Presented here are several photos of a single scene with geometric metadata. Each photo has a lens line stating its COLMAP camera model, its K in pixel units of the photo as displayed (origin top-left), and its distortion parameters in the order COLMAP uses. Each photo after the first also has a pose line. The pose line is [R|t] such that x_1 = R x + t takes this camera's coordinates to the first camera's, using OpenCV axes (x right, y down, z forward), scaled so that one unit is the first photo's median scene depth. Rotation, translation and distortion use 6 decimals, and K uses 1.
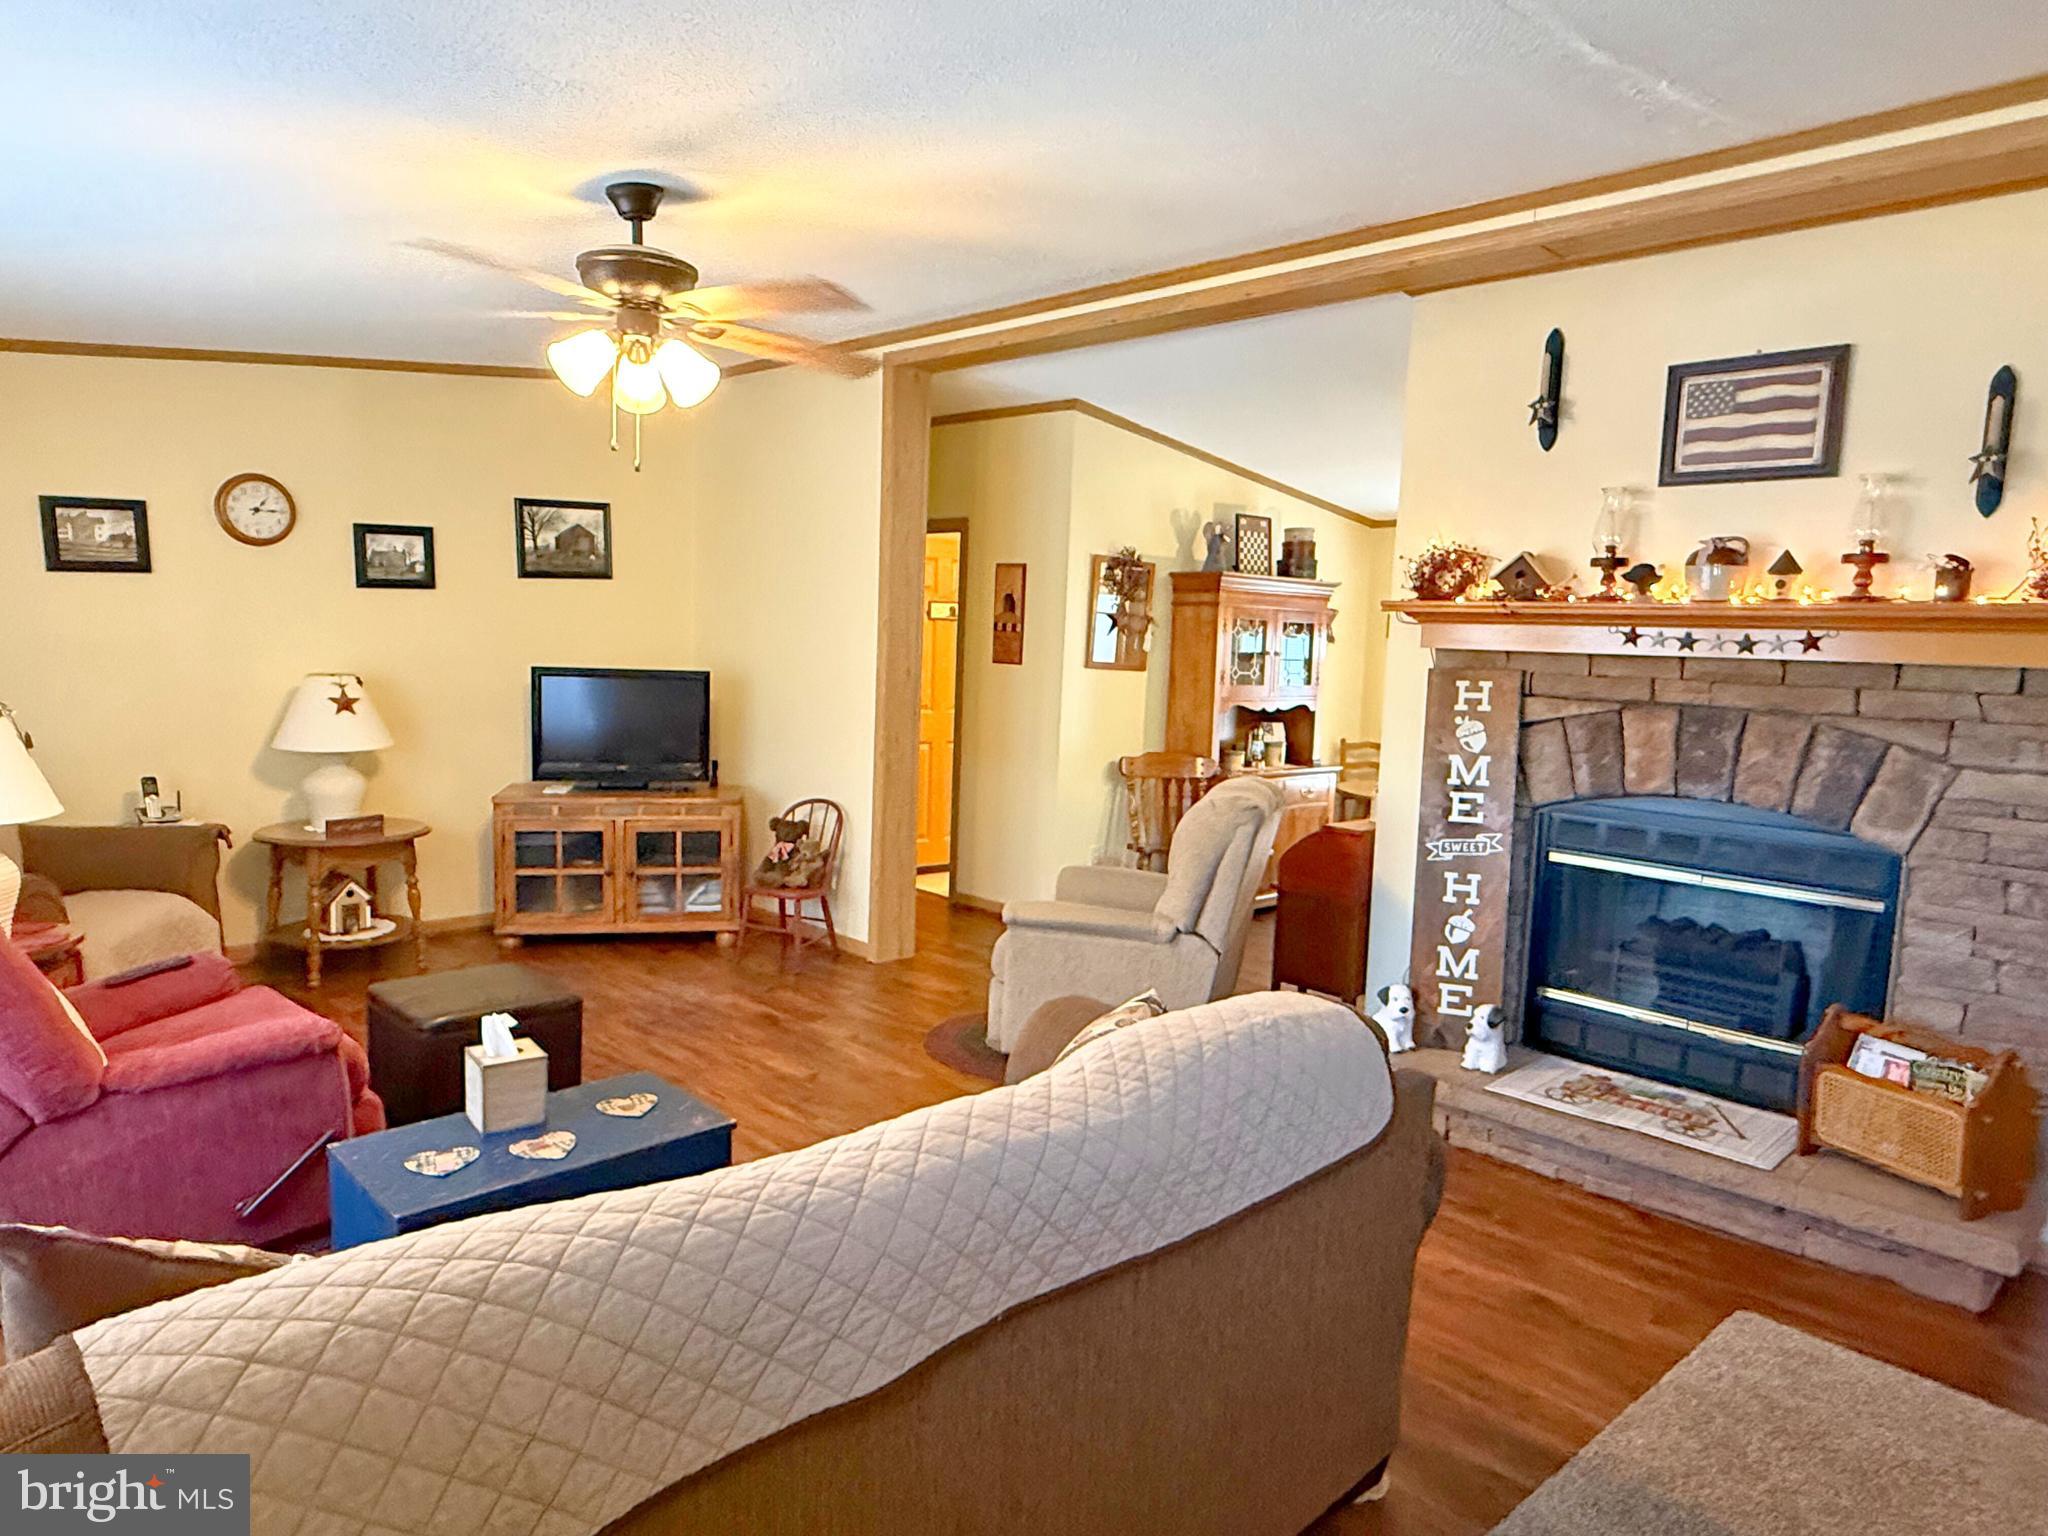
lens RADIAL K [[1253.9, 0, 1017.4], [0, 1253.9, 779.7], [0, 0, 1]] dist [0.000156, 0.001964]
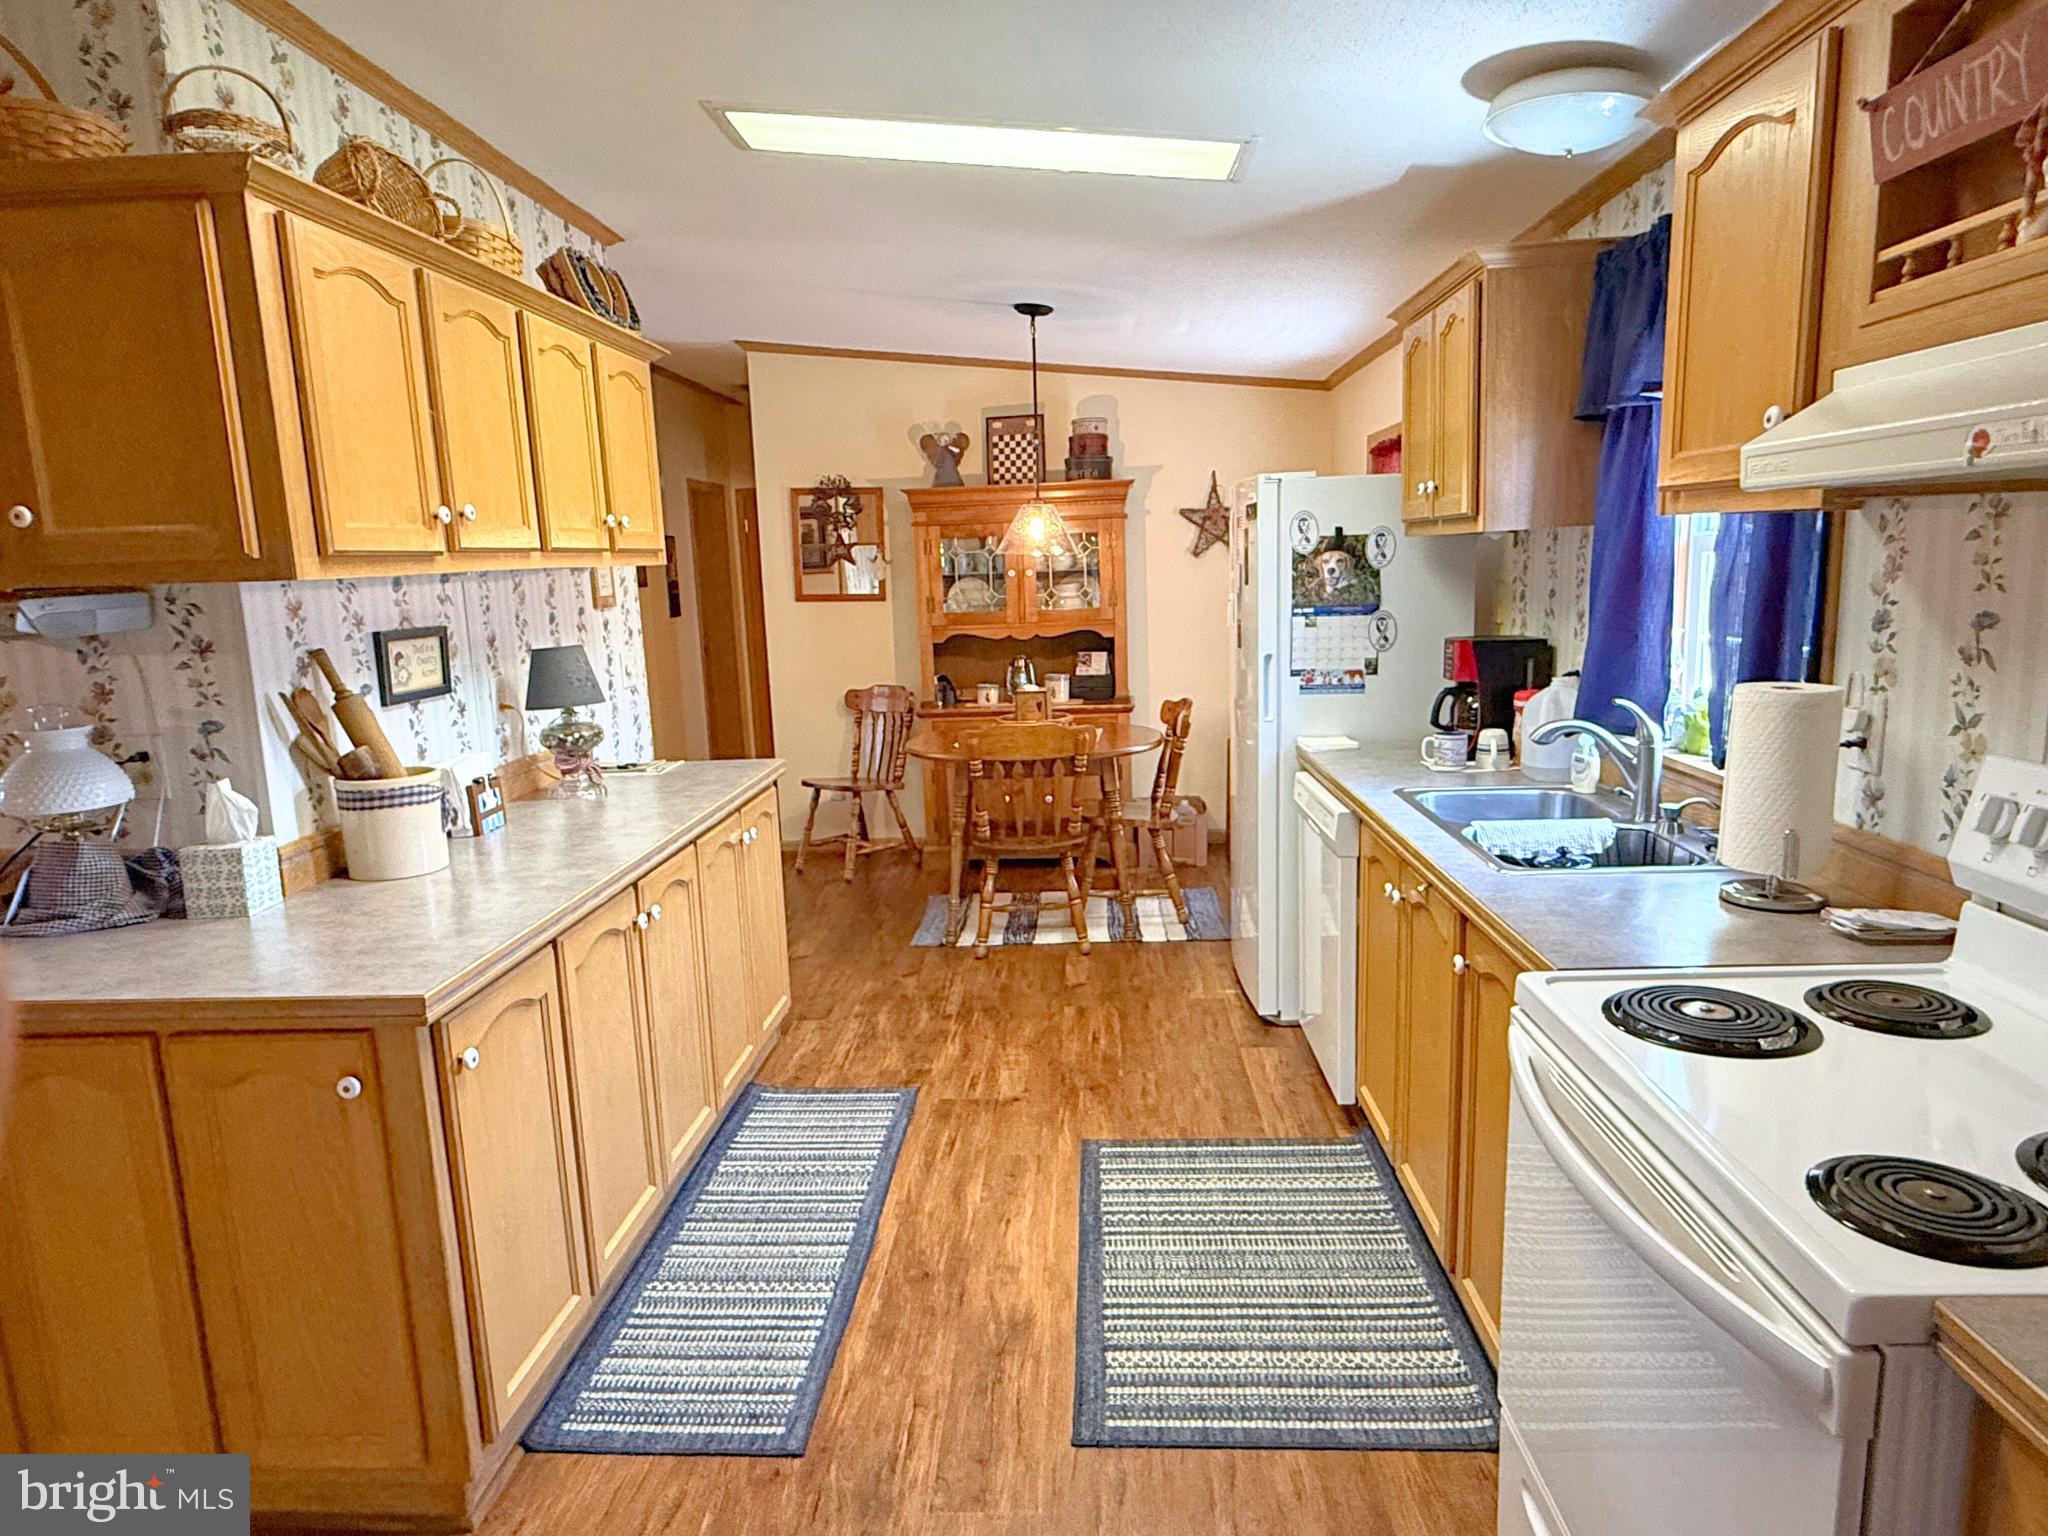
lens RADIAL K [[1253.9, 0, 1017.0], [0, 1253.9, 781.7], [0, 0, 1]] dist [0.000156, 0.001964]
pose [[0.670143, 0.066095, -0.739284, 1.483754], [-0.024499, 0.997454, 0.066968, -0.024960], [0.741828, -0.026766, 0.670056, 0.708241]]
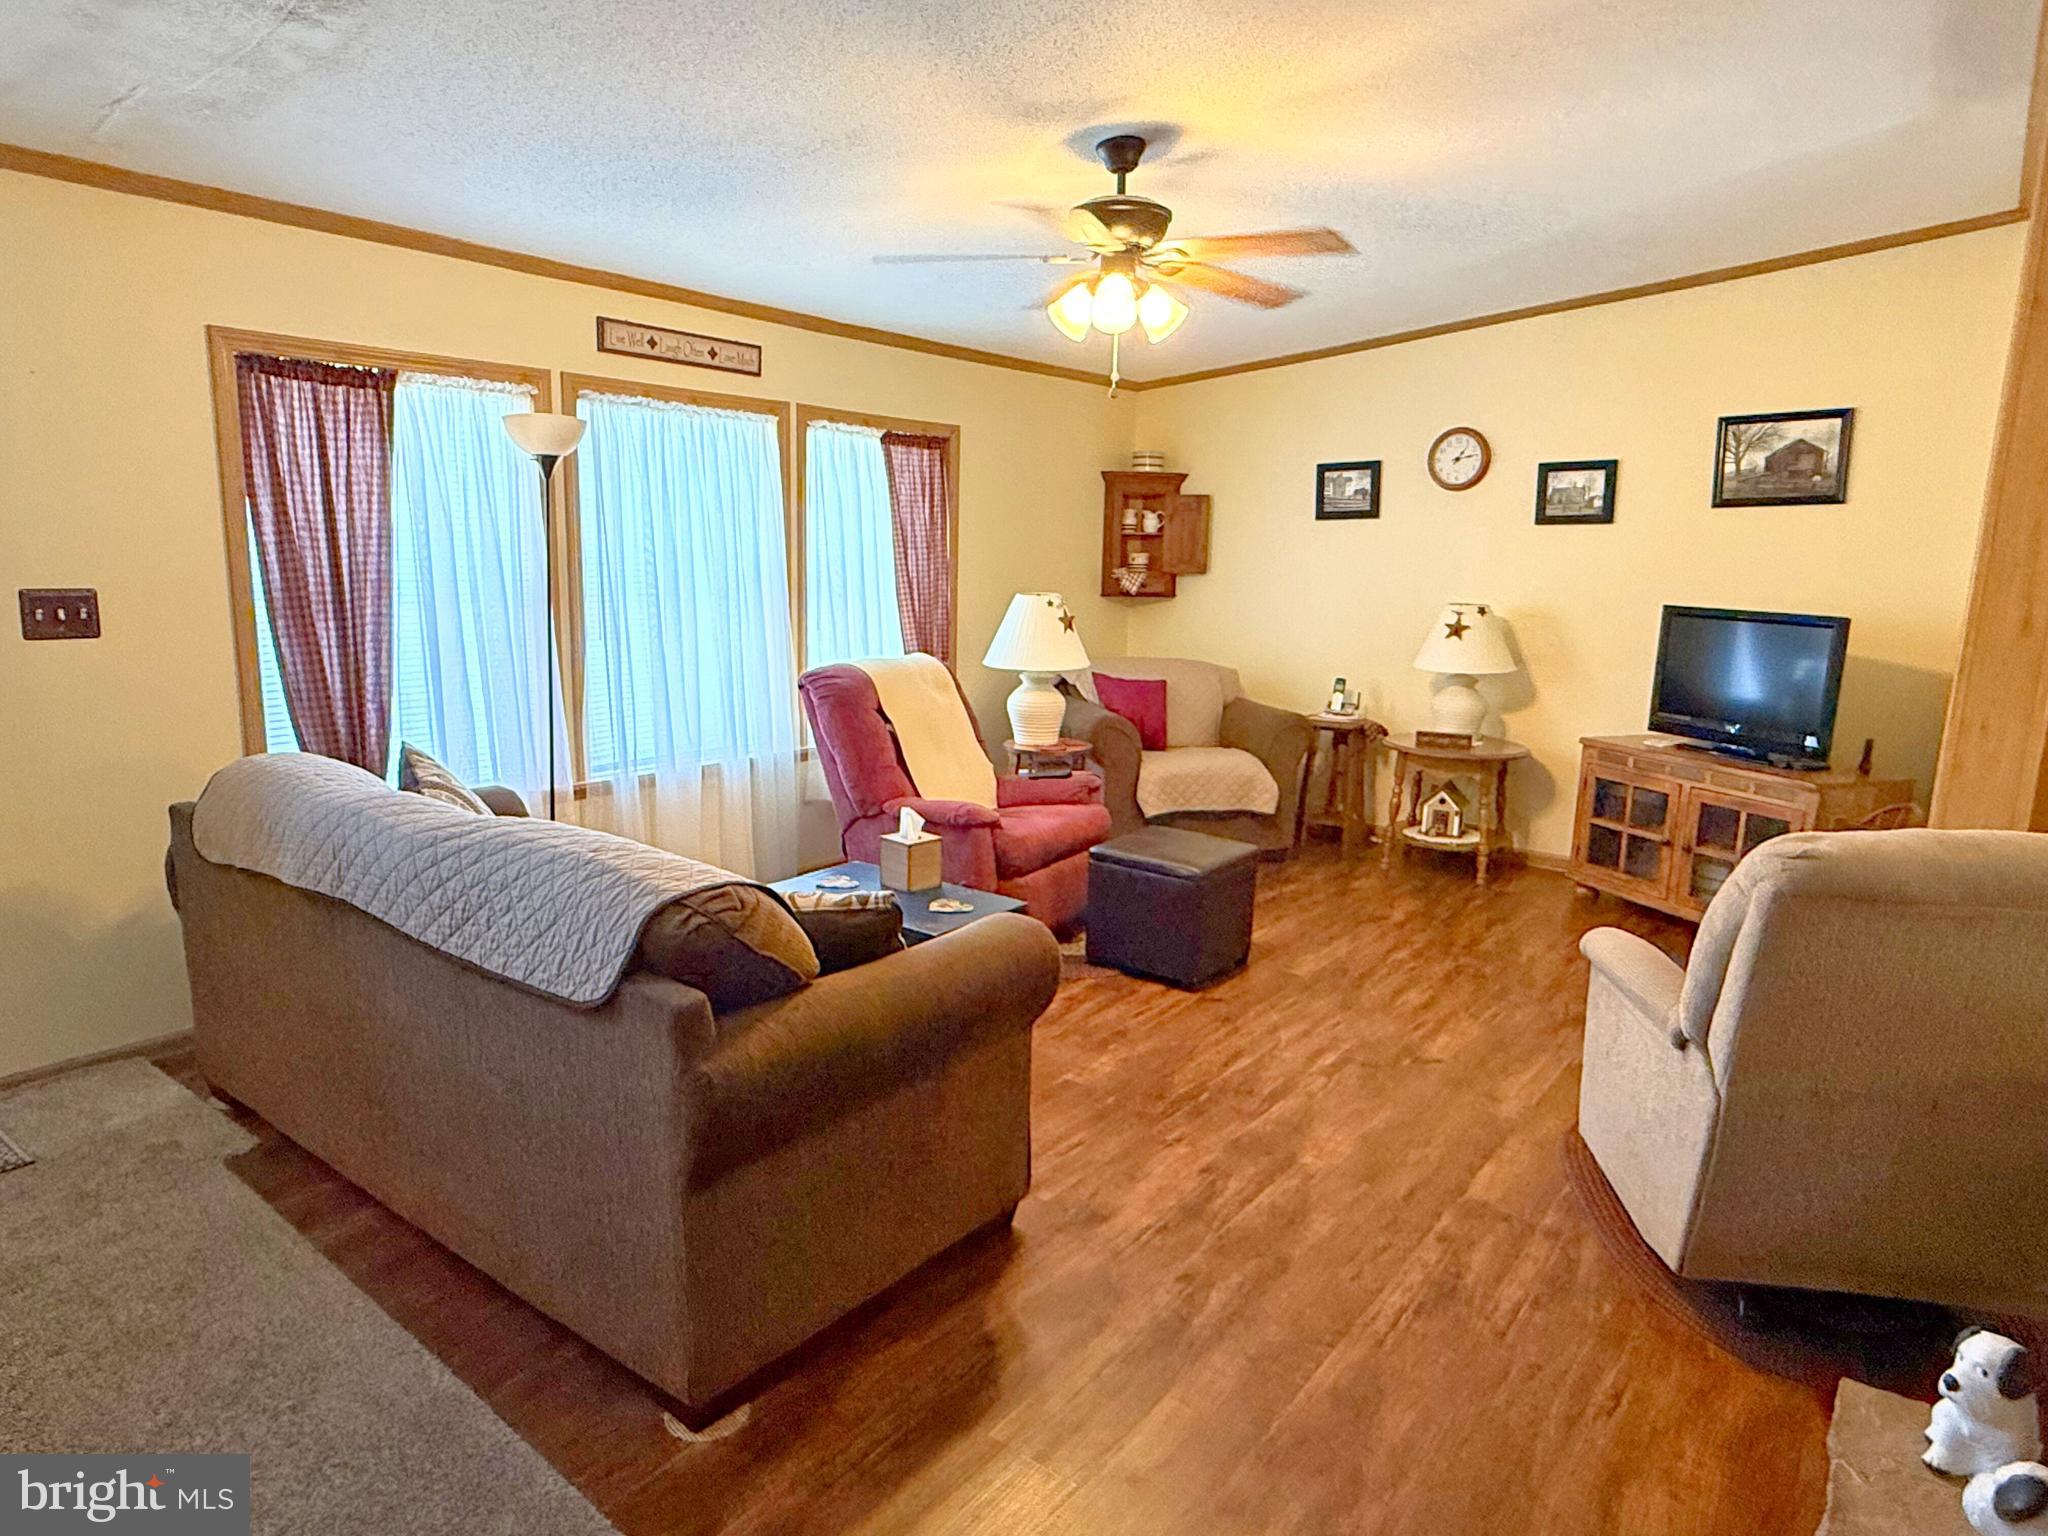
lens RADIAL K [[1253.9, 0, 1016.8], [0, 1253.9, 777.7], [0, 0, 1]] dist [0.000156, 0.001964]
pose [[0.143570, 0.153262, -0.977701, 0.640353], [-0.138078, 0.981374, 0.133562, -0.033819], [0.979960, 0.115823, 0.162058, 0.575910]]
